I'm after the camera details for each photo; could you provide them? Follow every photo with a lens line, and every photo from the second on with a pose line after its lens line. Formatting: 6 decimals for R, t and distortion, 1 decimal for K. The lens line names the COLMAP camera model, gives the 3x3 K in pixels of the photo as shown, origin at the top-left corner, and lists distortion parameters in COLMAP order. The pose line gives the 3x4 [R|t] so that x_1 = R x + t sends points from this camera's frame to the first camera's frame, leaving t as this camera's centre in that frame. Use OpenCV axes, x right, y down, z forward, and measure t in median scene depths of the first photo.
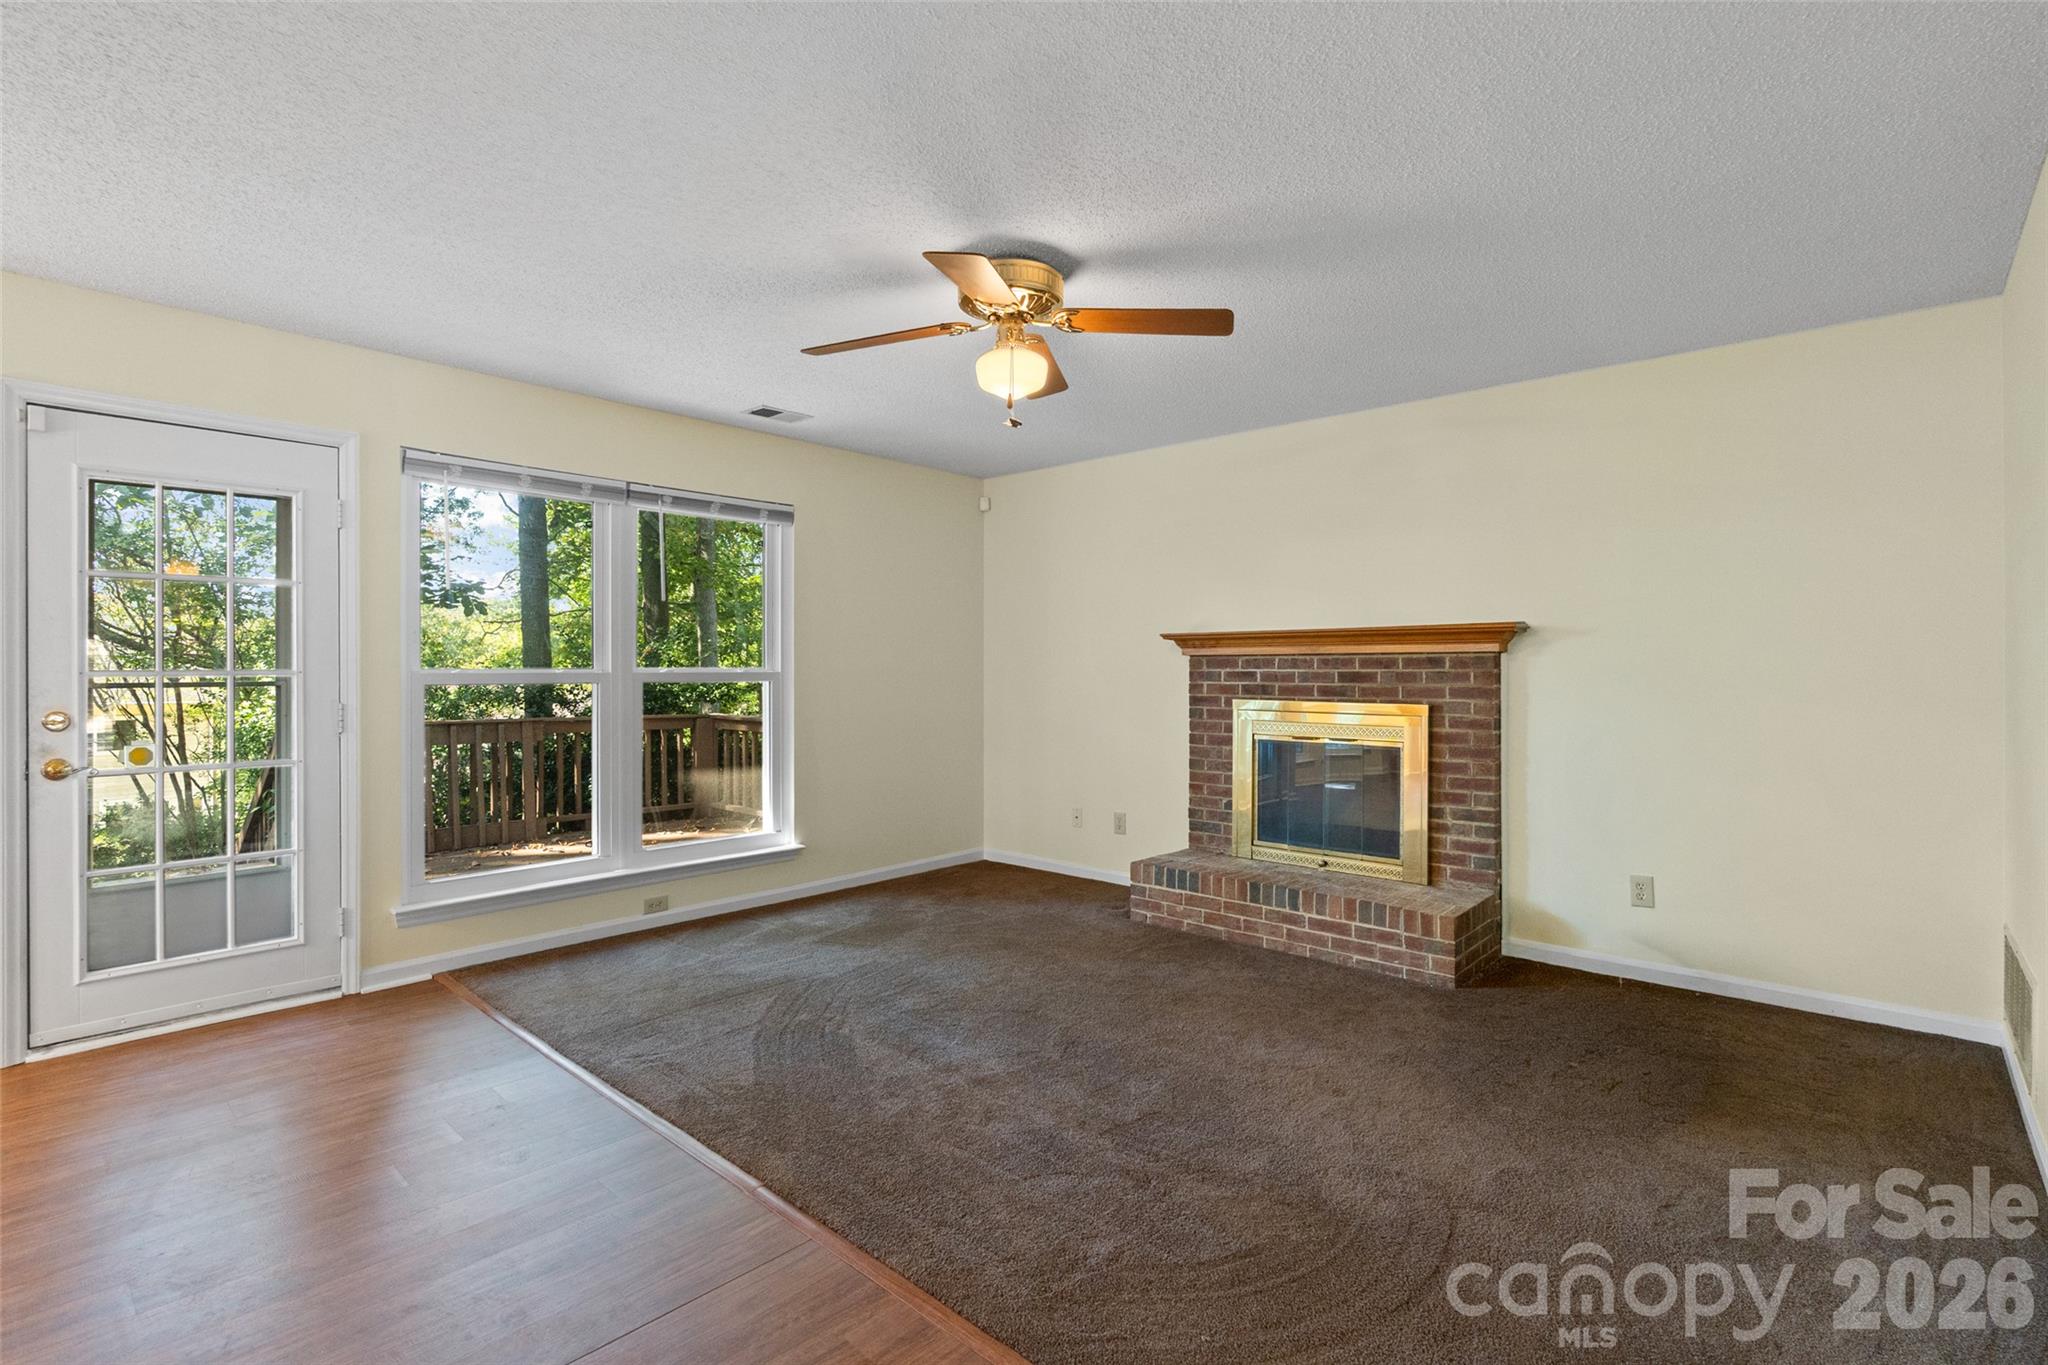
lens RADIAL K [[955.3, 0, 1031.5], [0, 955.3, 667.7], [0, 0, 1]] dist [-0.005007, -0.000272]
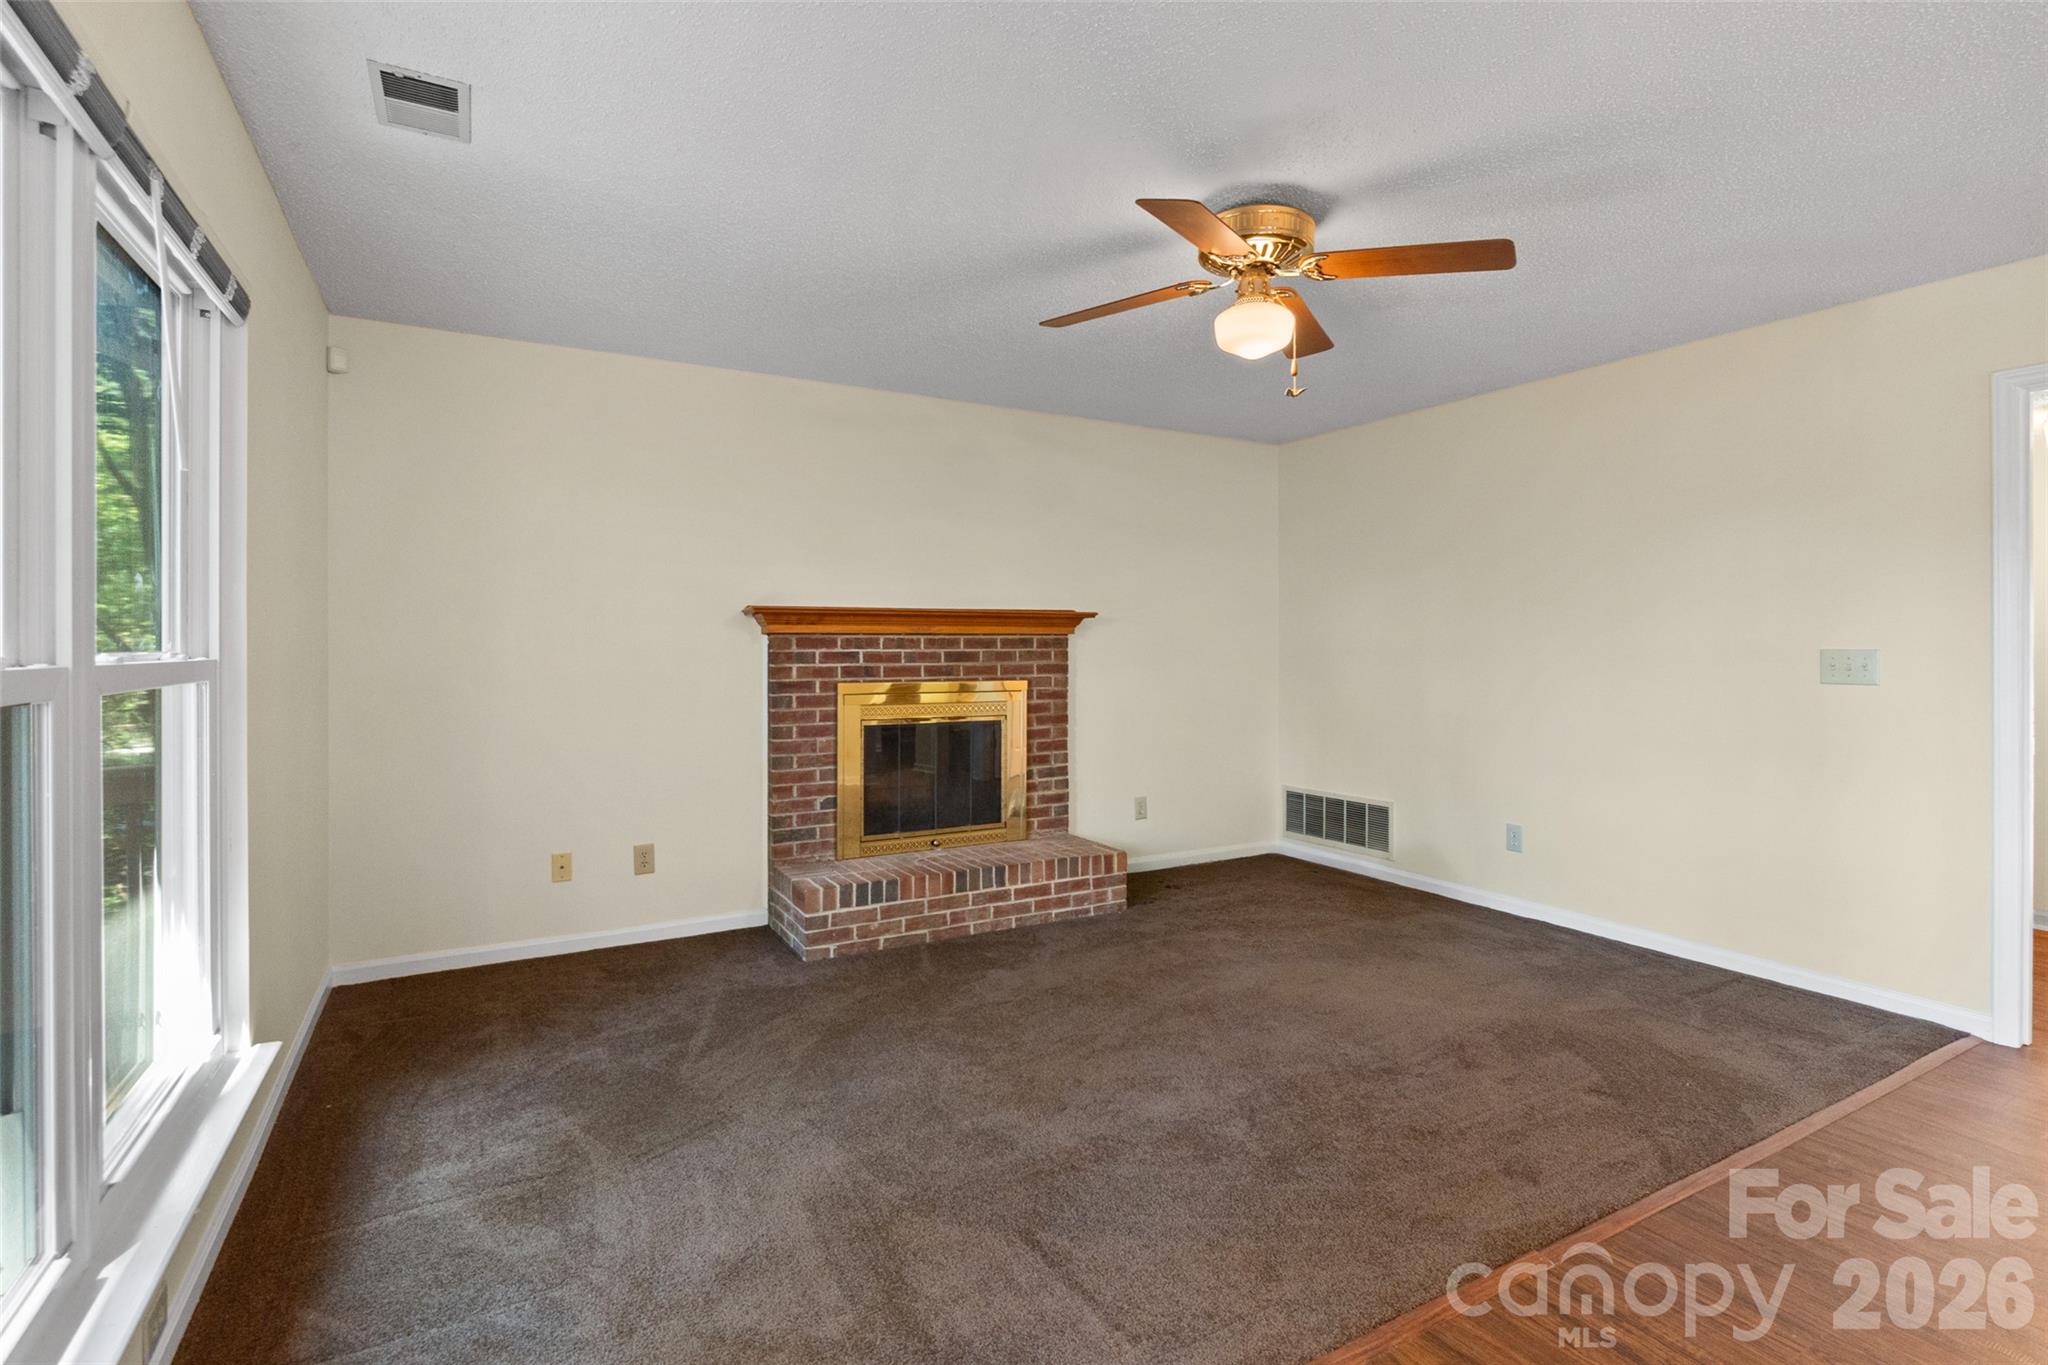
lens RADIAL K [[955.3, 0, 1051.8], [0, 955.3, 655.2], [0, 0, 1]] dist [-0.005007, -0.000272]
pose [[0.326688, -0.009646, 0.945083, -0.626802], [0.000143, 0.999948, 0.010157, -0.002406], [-0.945132, -0.003183, 0.326672, 0.581800]]
